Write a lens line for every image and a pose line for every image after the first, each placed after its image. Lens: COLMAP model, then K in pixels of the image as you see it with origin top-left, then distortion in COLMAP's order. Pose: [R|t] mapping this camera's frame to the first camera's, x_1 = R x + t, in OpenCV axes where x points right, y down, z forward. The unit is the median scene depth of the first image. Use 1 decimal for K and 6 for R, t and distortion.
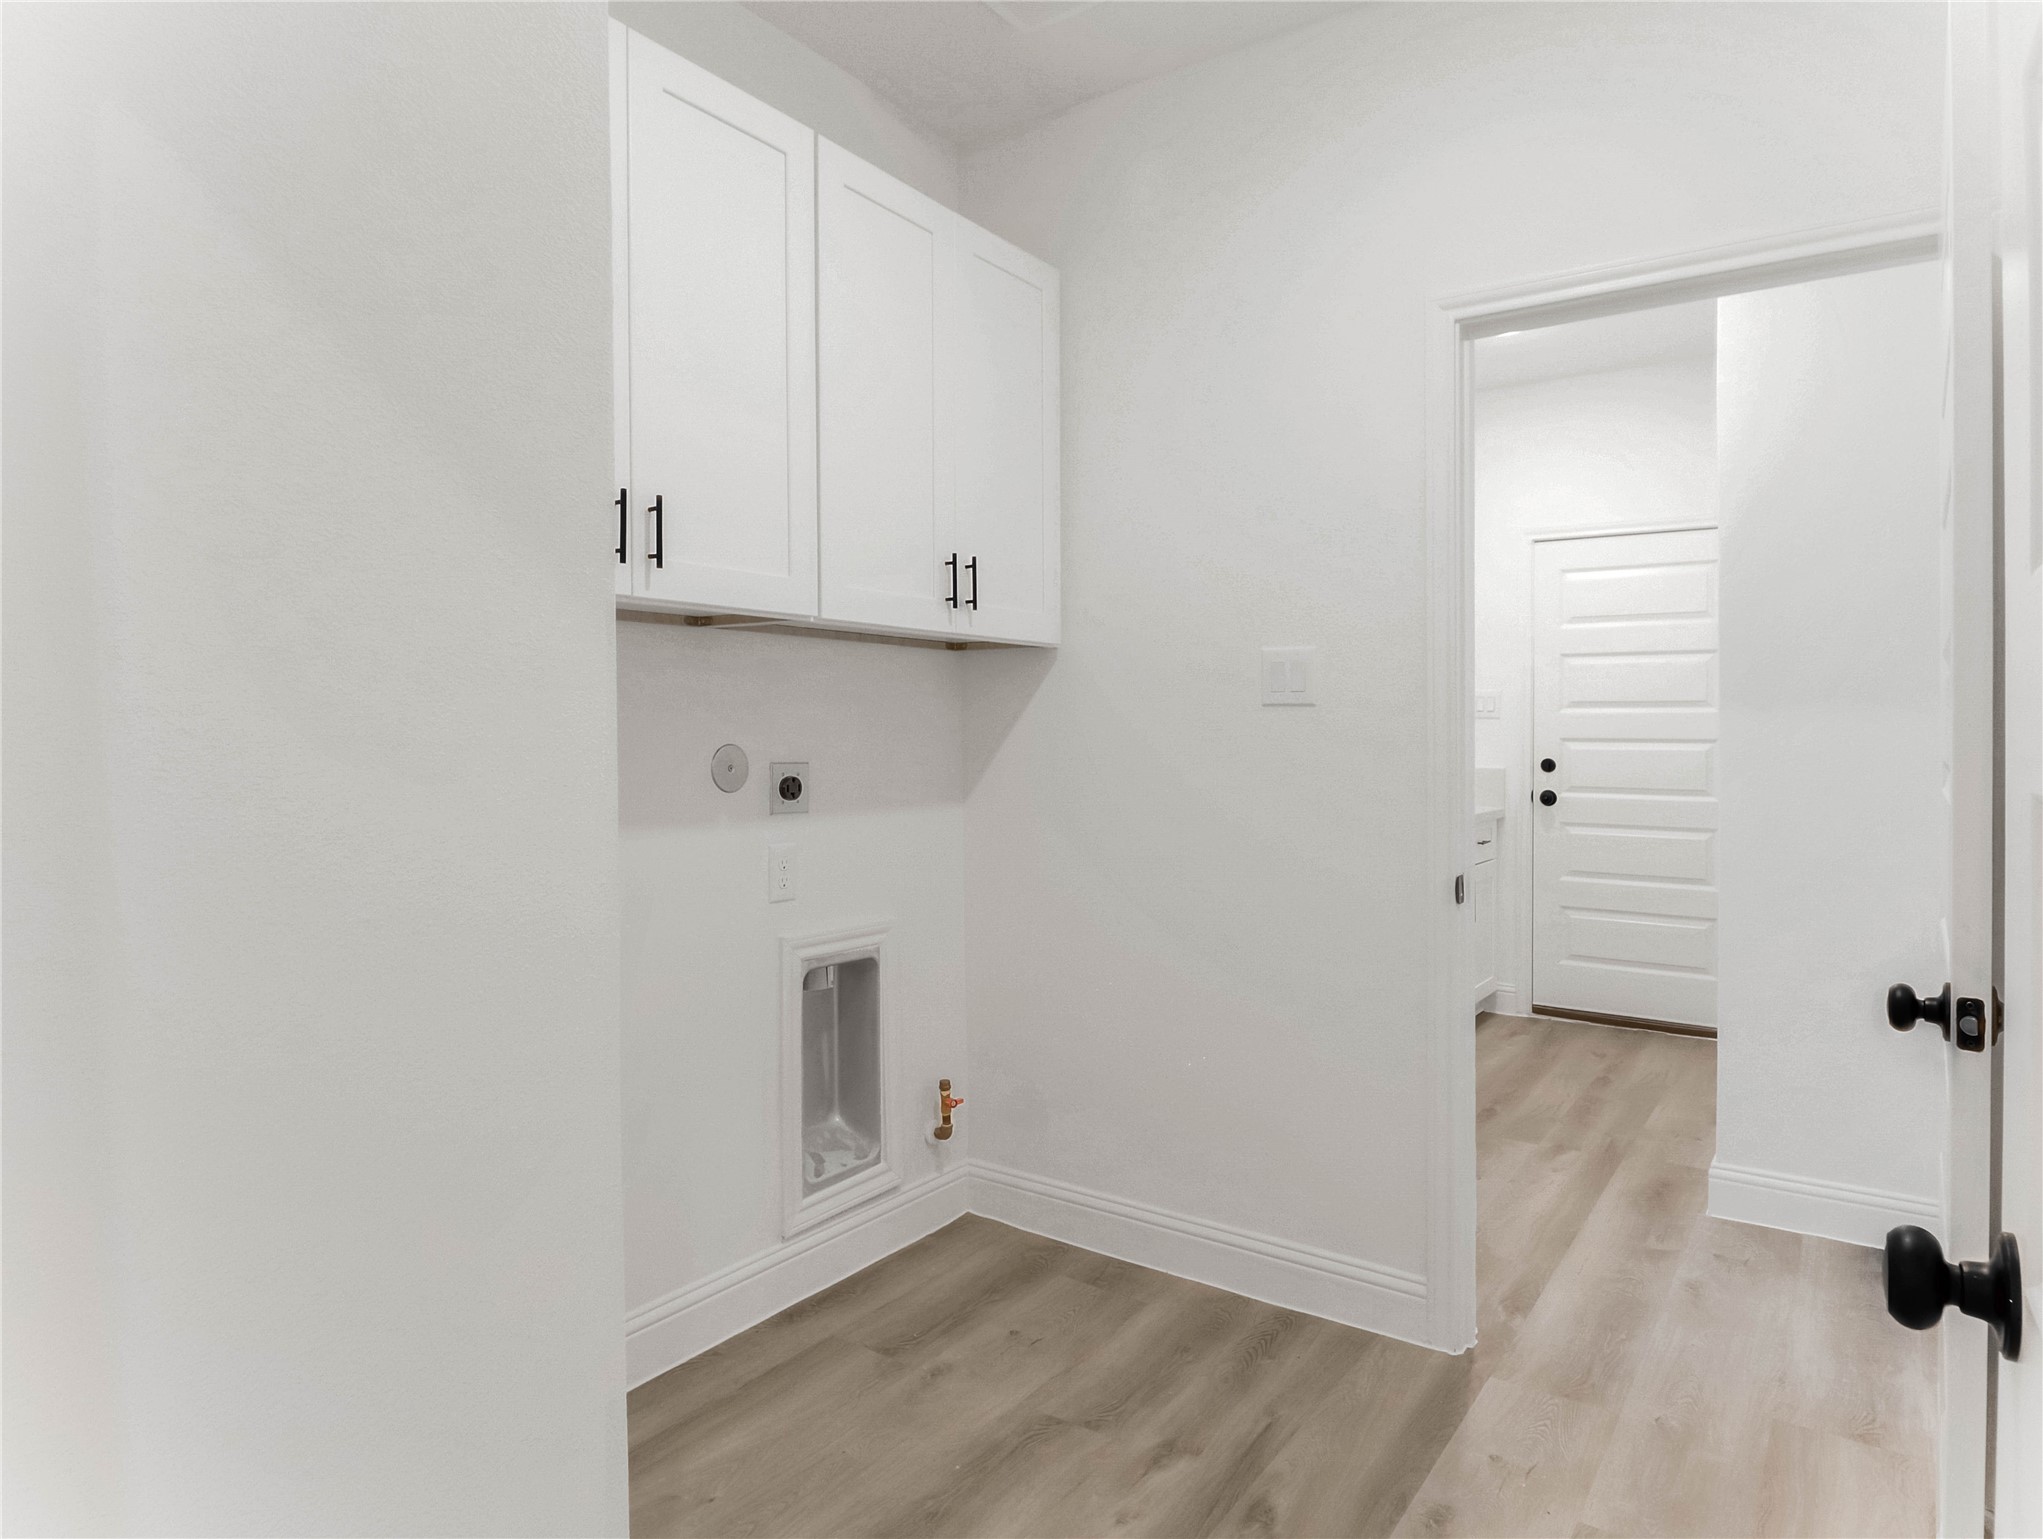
lens RADIAL K [[1188.5, 0, 1015.5], [0, 1188.5, 737.8], [0, 0, 1]] dist [-0.004279, -0.000875]
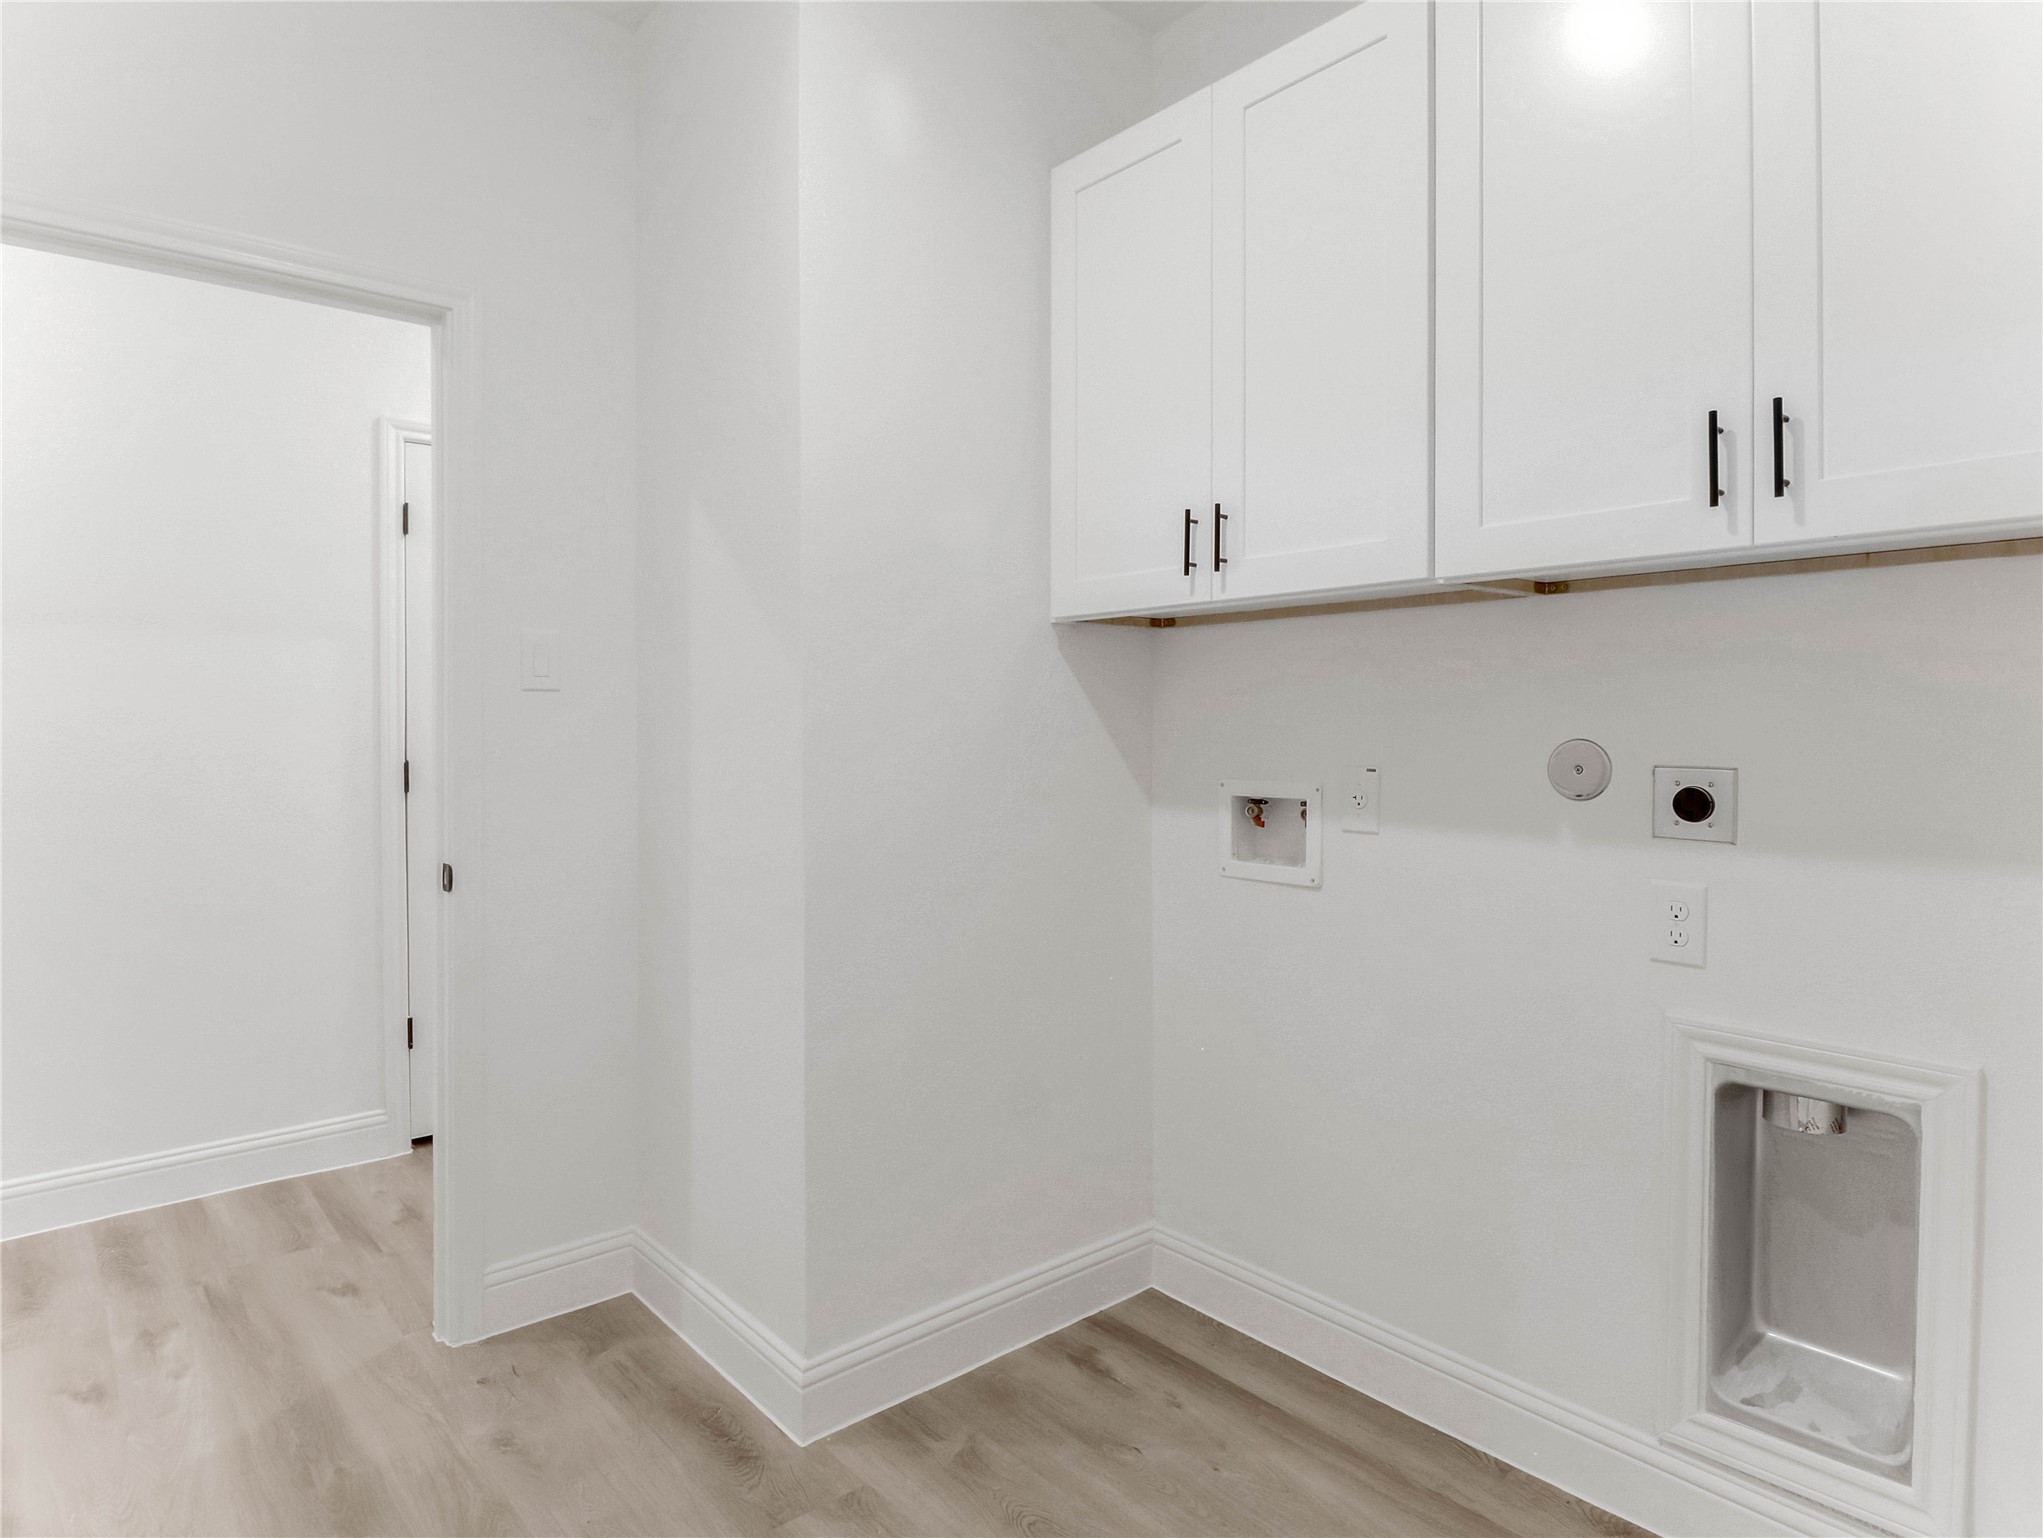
lens RADIAL K [[1188.5, 0, 1015.5], [0, 1188.5, 737.3], [0, 0, 1]] dist [-0.004279, -0.000875]
pose [[-0.233465, 0.008441, -0.972329, 0.634126], [-0.001515, 0.999958, 0.009044, -0.002119], [0.972364, 0.003585, -0.233442, 0.865202]]
